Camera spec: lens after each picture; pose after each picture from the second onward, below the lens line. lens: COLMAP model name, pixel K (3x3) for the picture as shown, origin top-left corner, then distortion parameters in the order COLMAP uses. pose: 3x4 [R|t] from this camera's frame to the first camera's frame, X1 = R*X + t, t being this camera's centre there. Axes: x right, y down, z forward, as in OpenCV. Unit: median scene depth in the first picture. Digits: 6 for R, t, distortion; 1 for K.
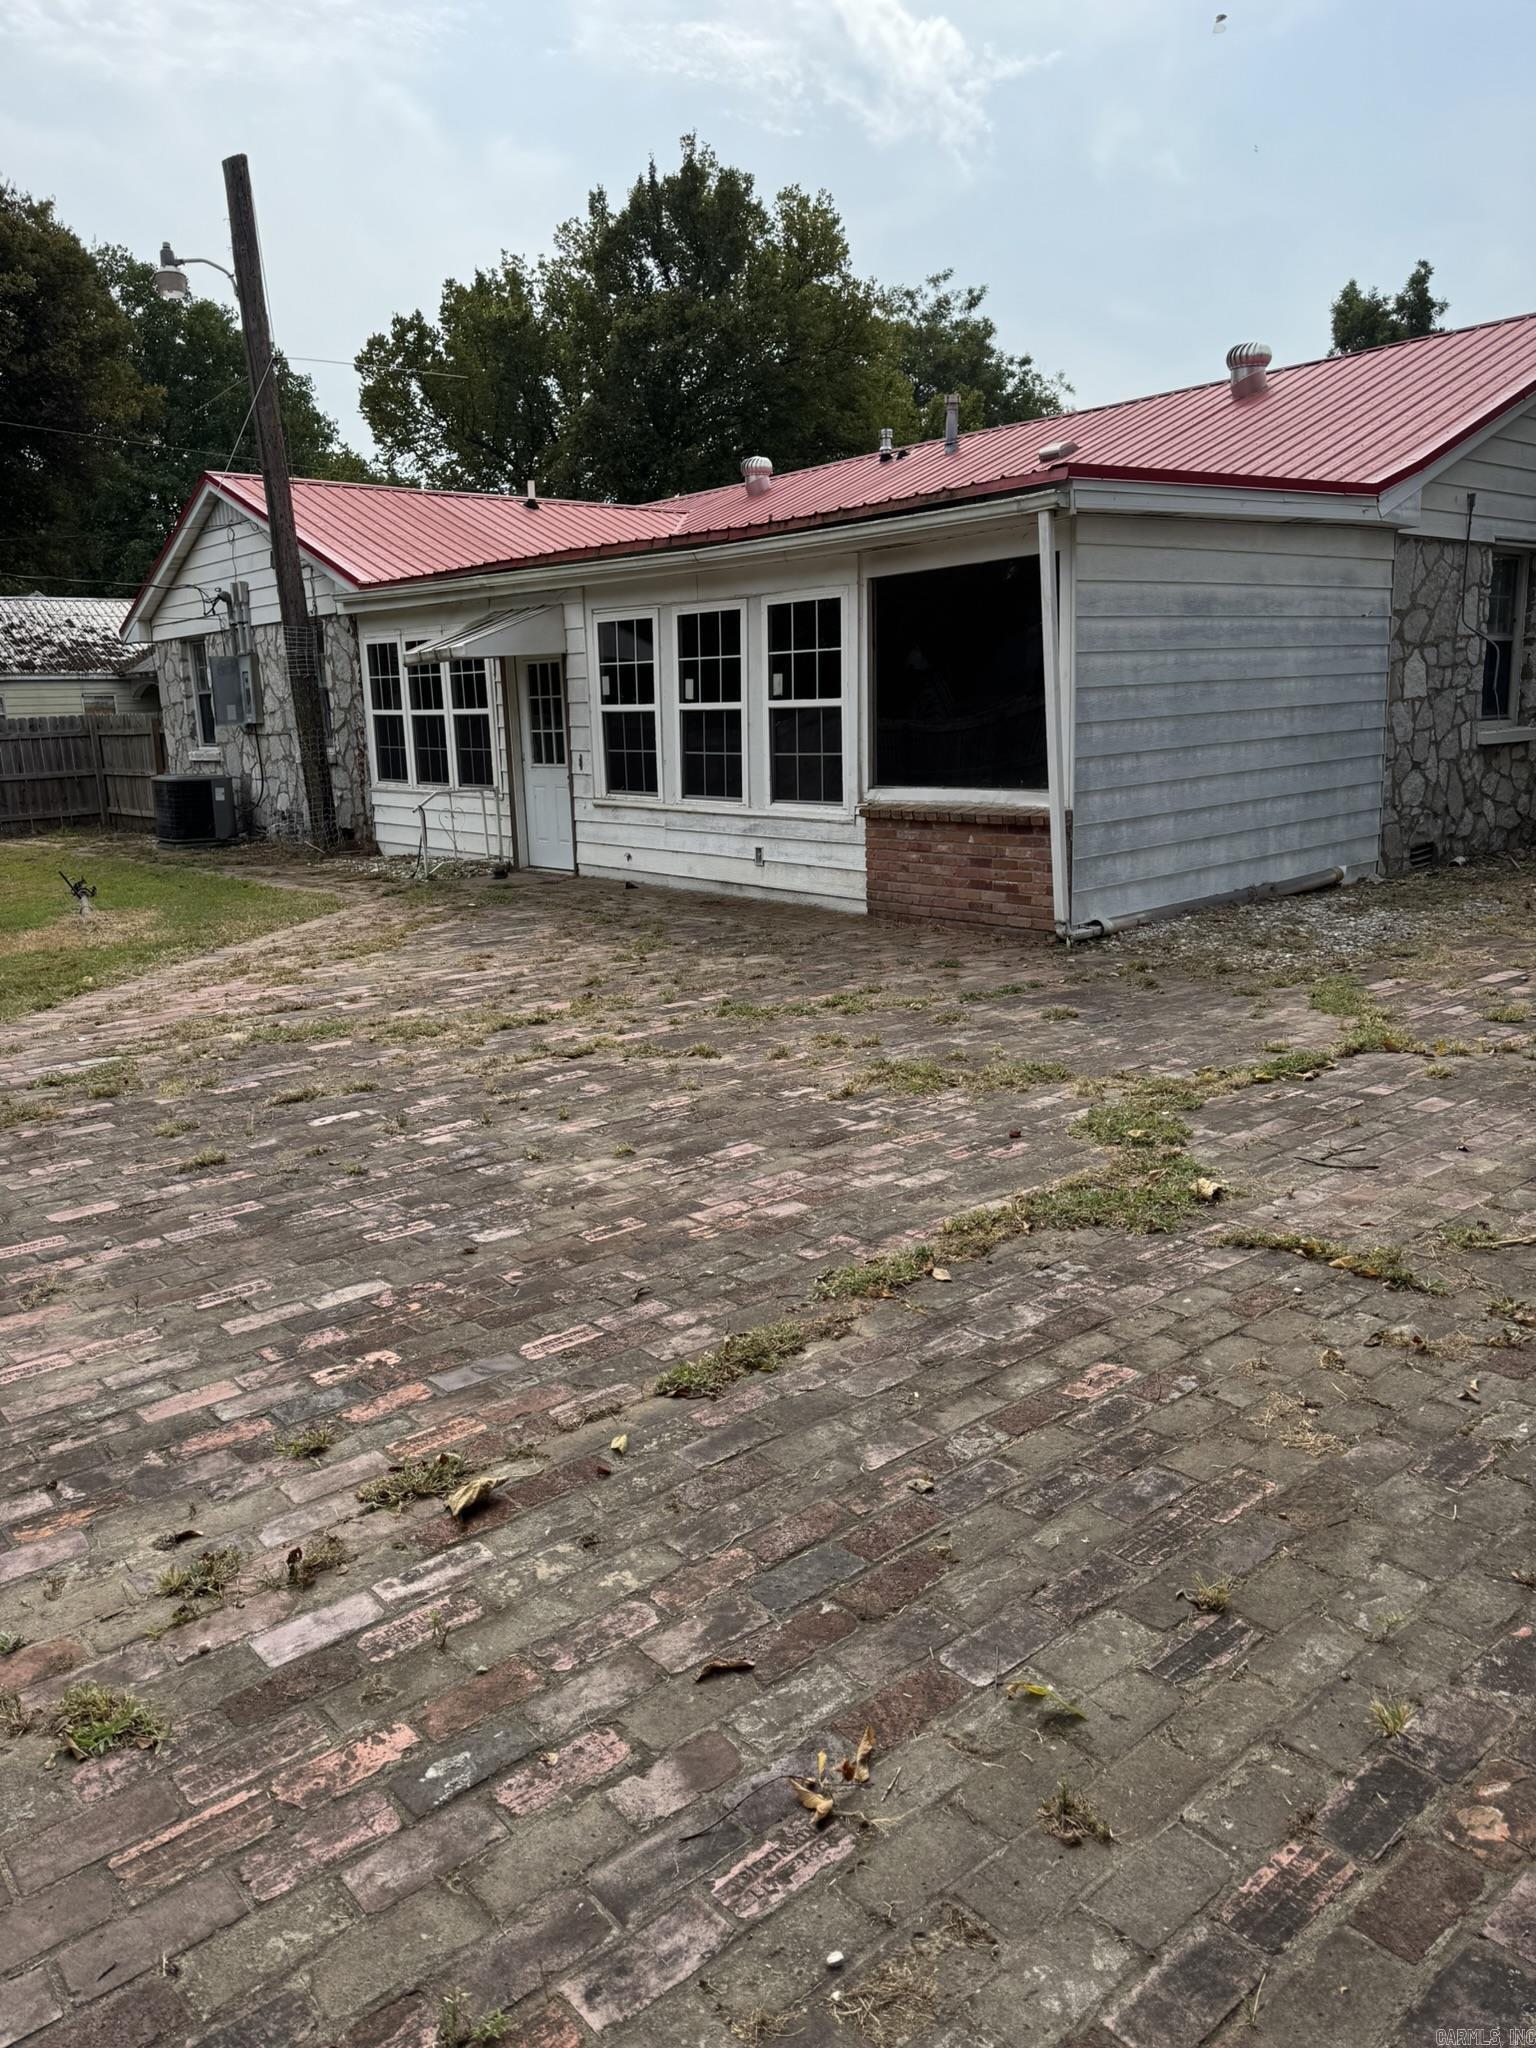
lens RADIAL K [[1448.2, 0, 768.0], [0, 1448.2, 1024.0], [0, 0, 1]] dist [0.133214, -0.200420]
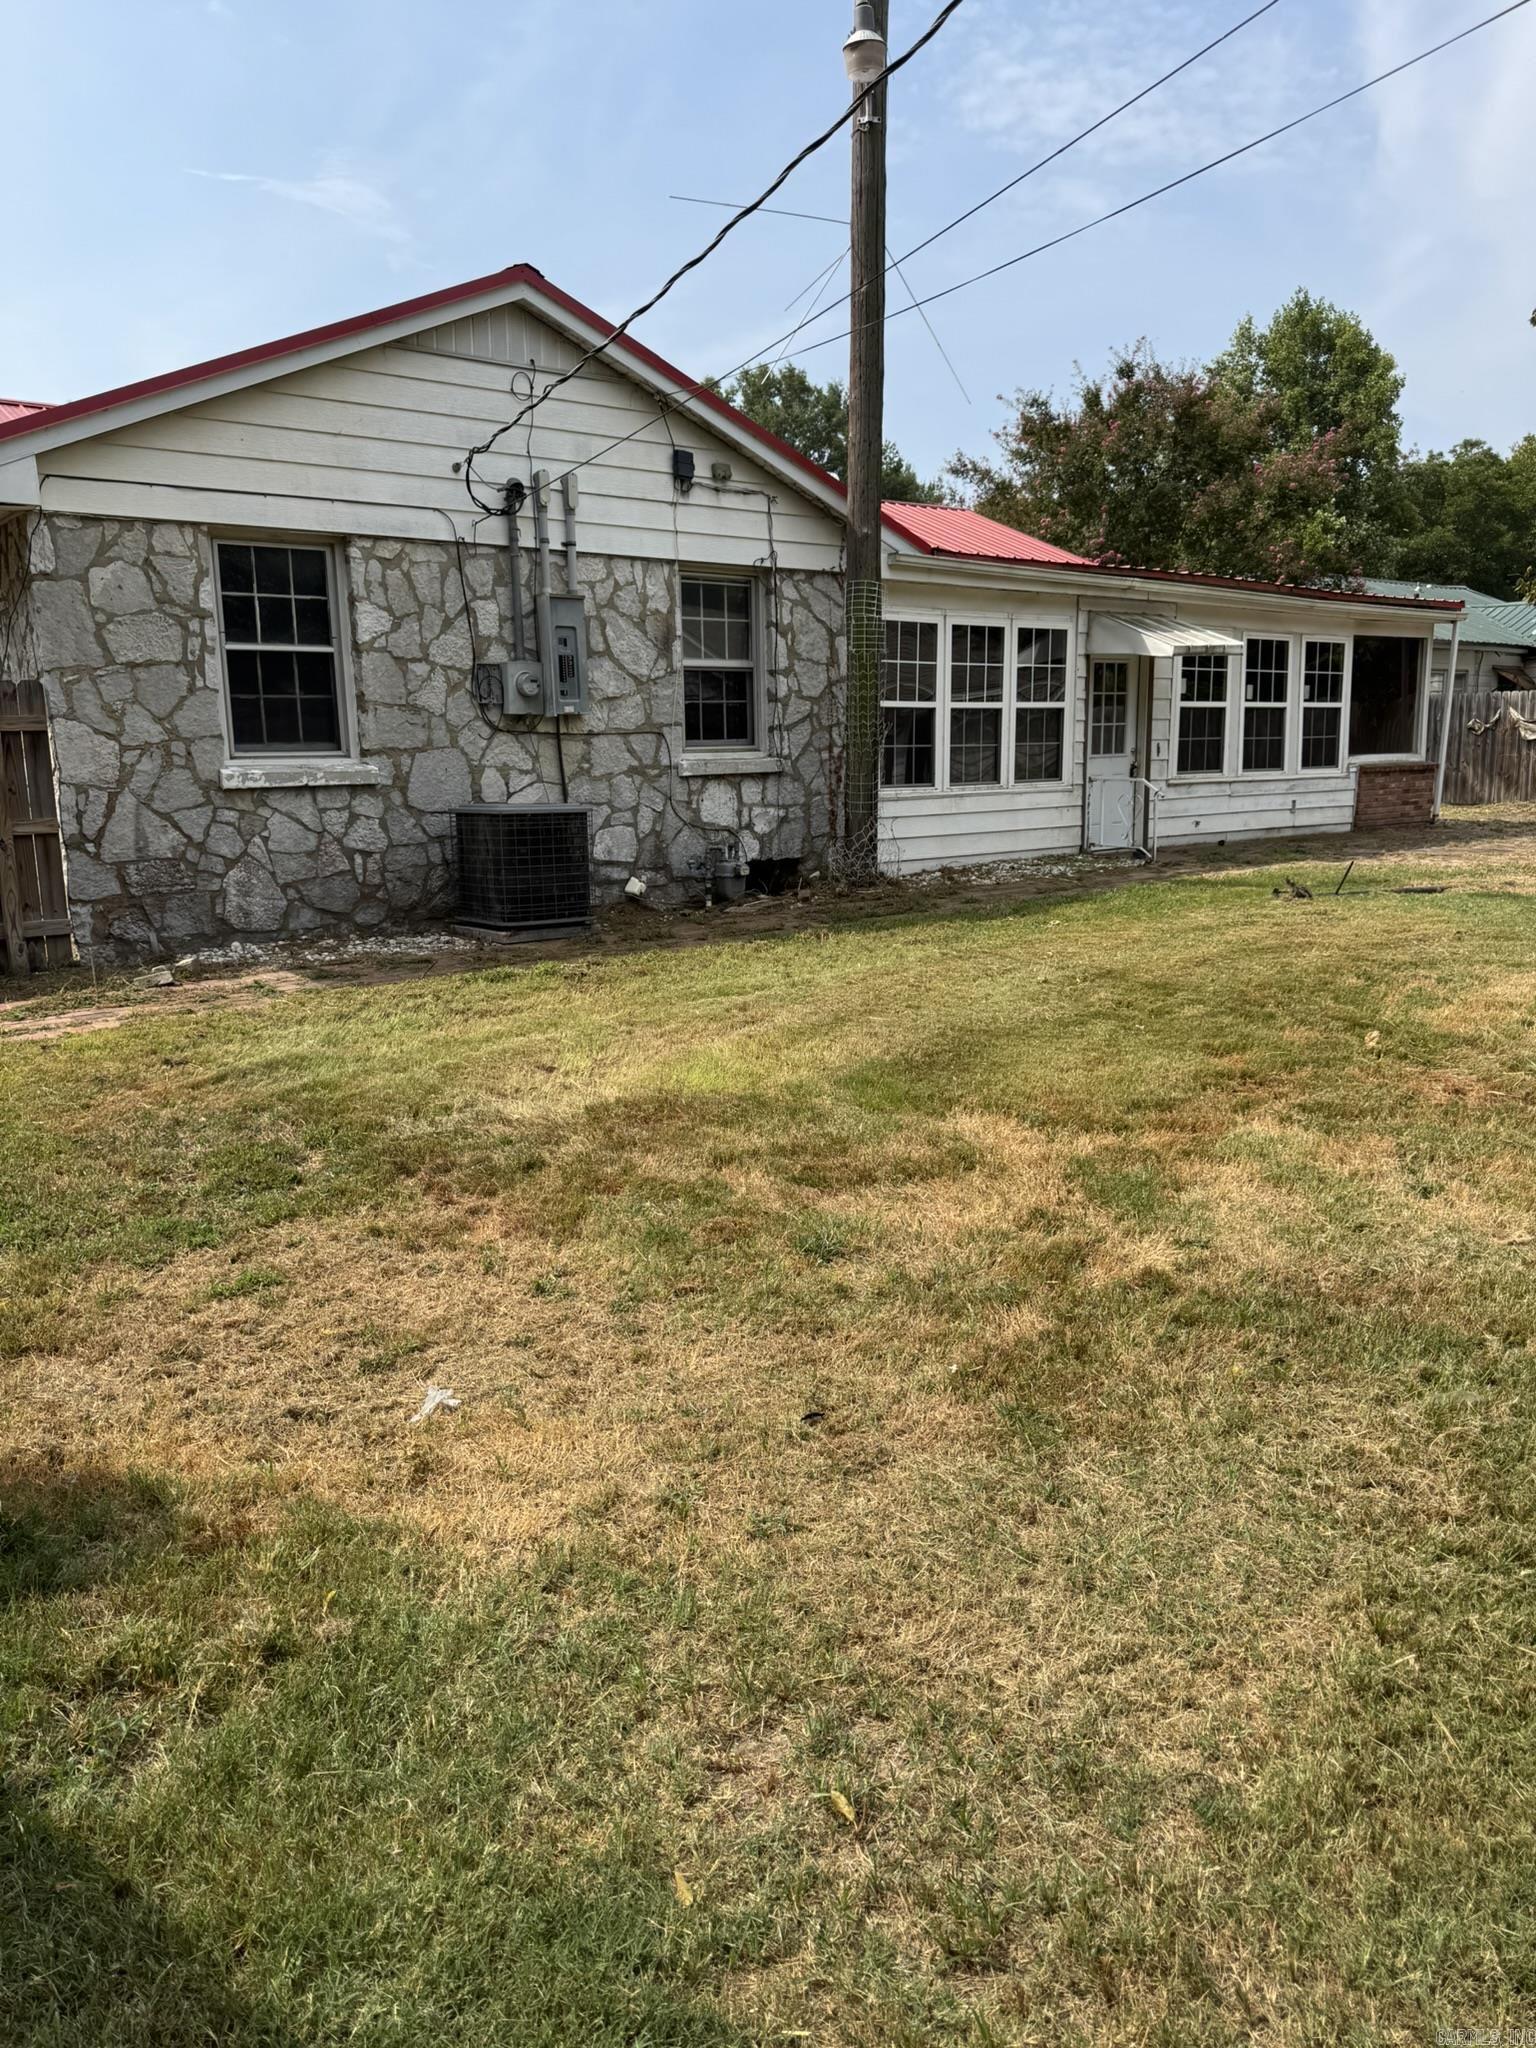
lens RADIAL K [[1448.2, 0, 768.0], [0, 1448.2, 1024.0], [0, 0, 1]] dist [0.133214, -0.200420]
pose [[0.036136, -0.187377, 0.981623, -1.741885], [0.204156, 0.962934, 0.176294, -0.311189], [-0.978271, 0.194033, 0.073051, 1.643309]]
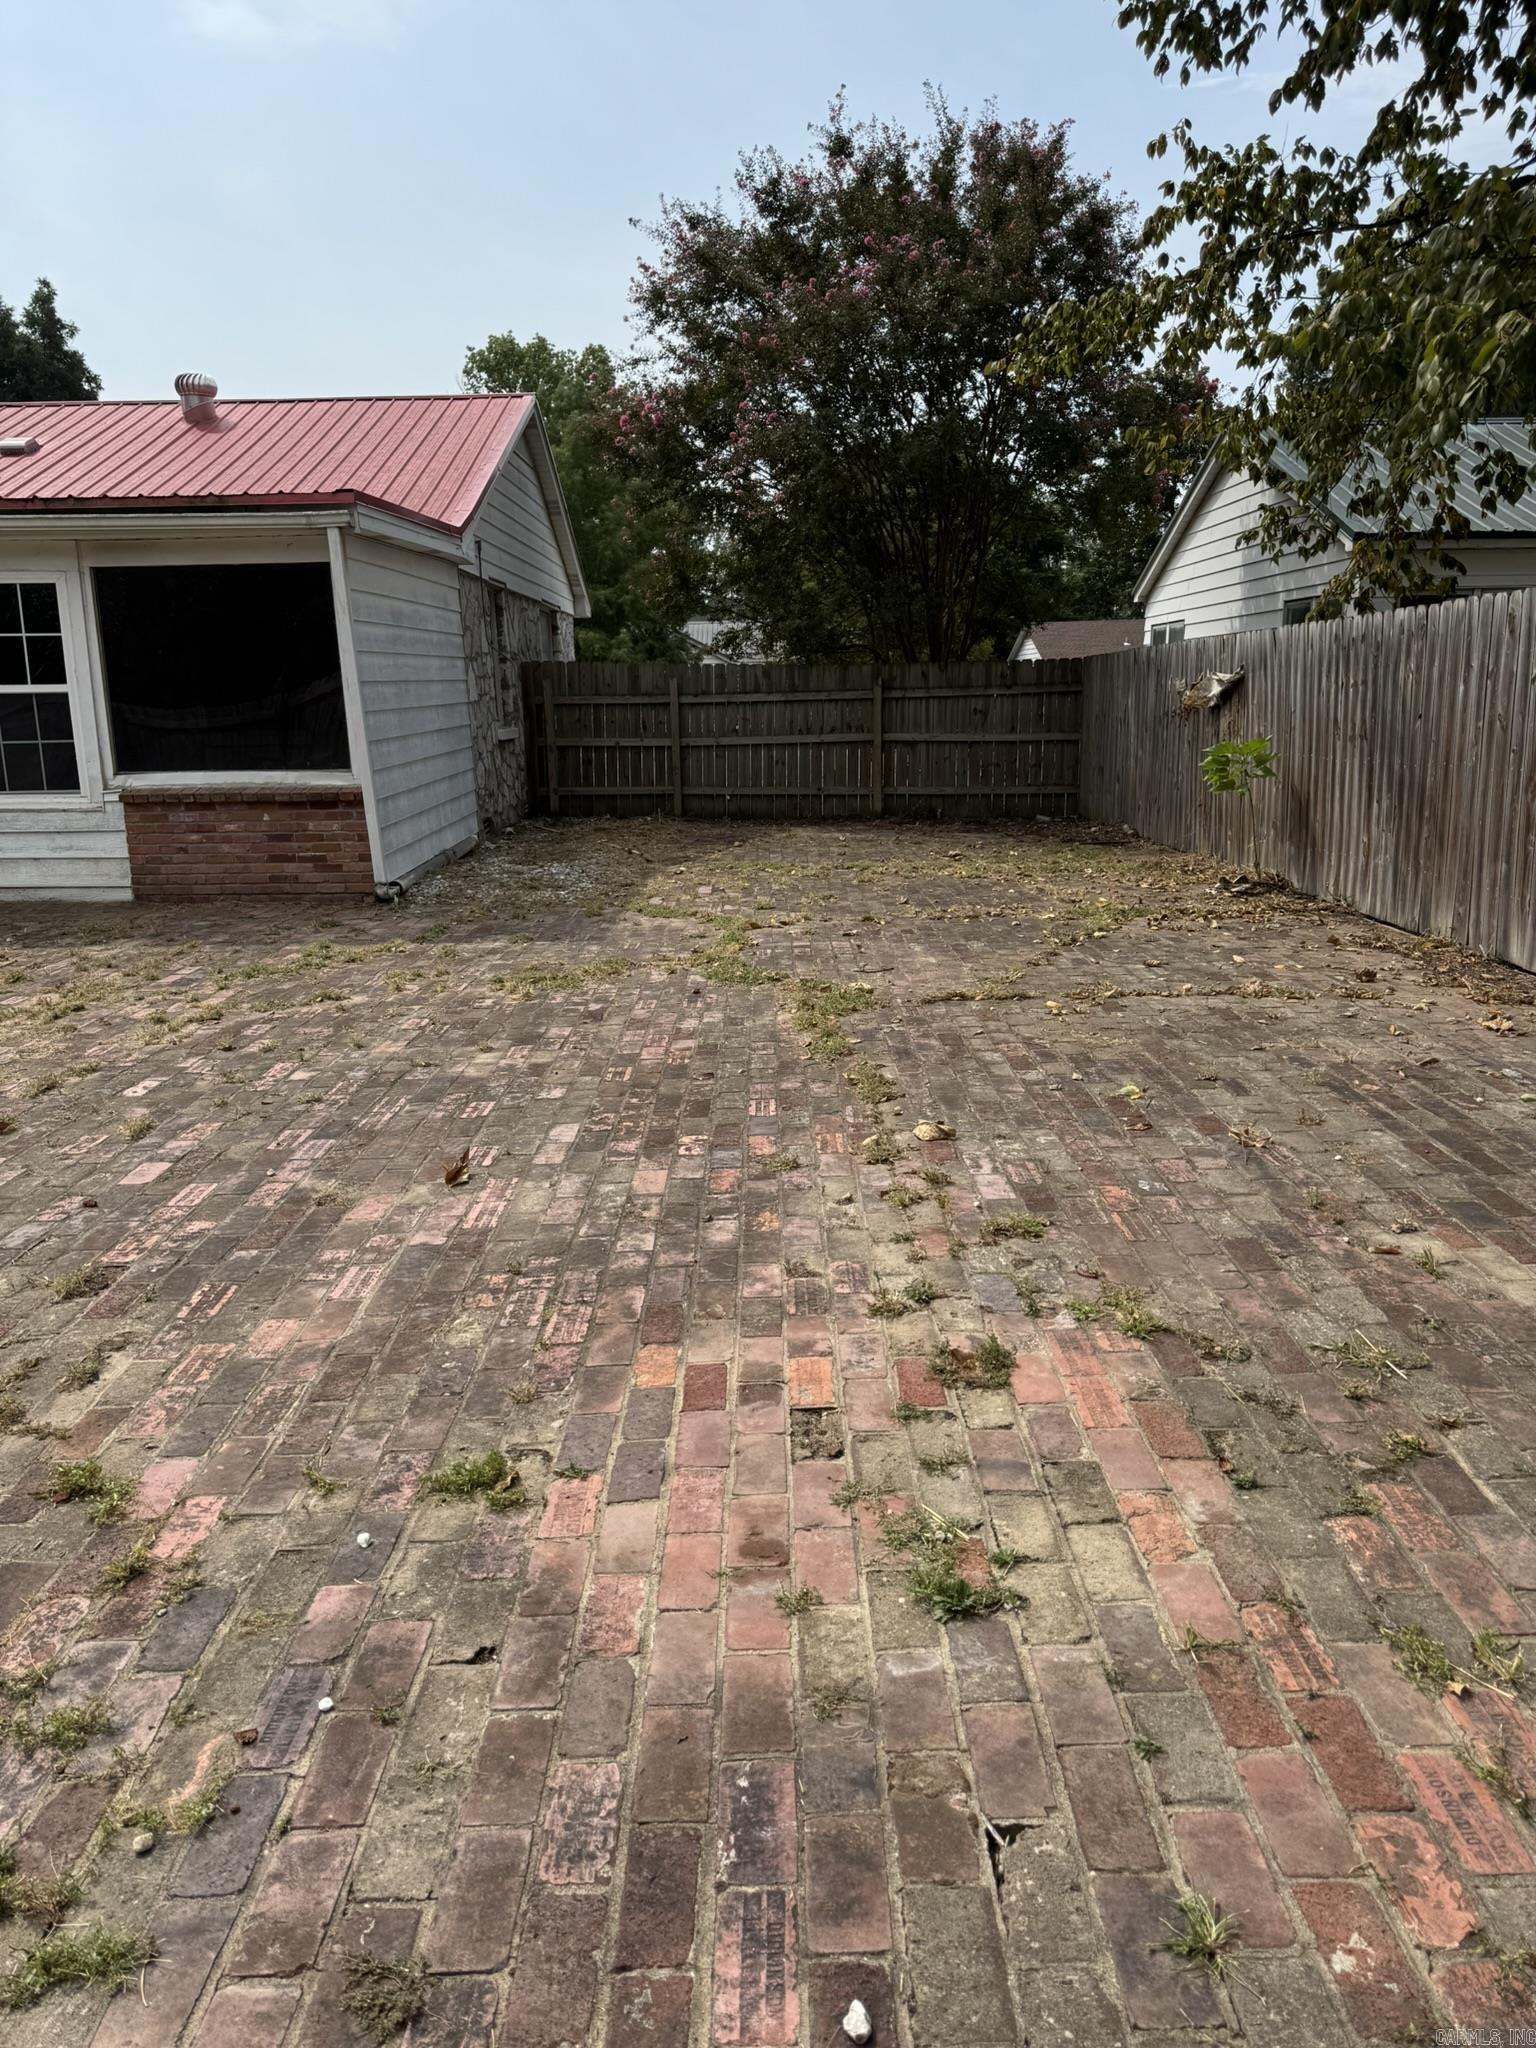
lens RADIAL K [[1448.2, 0, 768.0], [0, 1448.2, 1024.0], [0, 0, 1]] dist [0.133214, -0.200420]
pose [[0.642688, -0.153853, 0.750521, -0.442884], [0.161694, 0.984801, 0.063417, 0.015399], [-0.748871, 0.080597, 0.657797, 0.009299]]
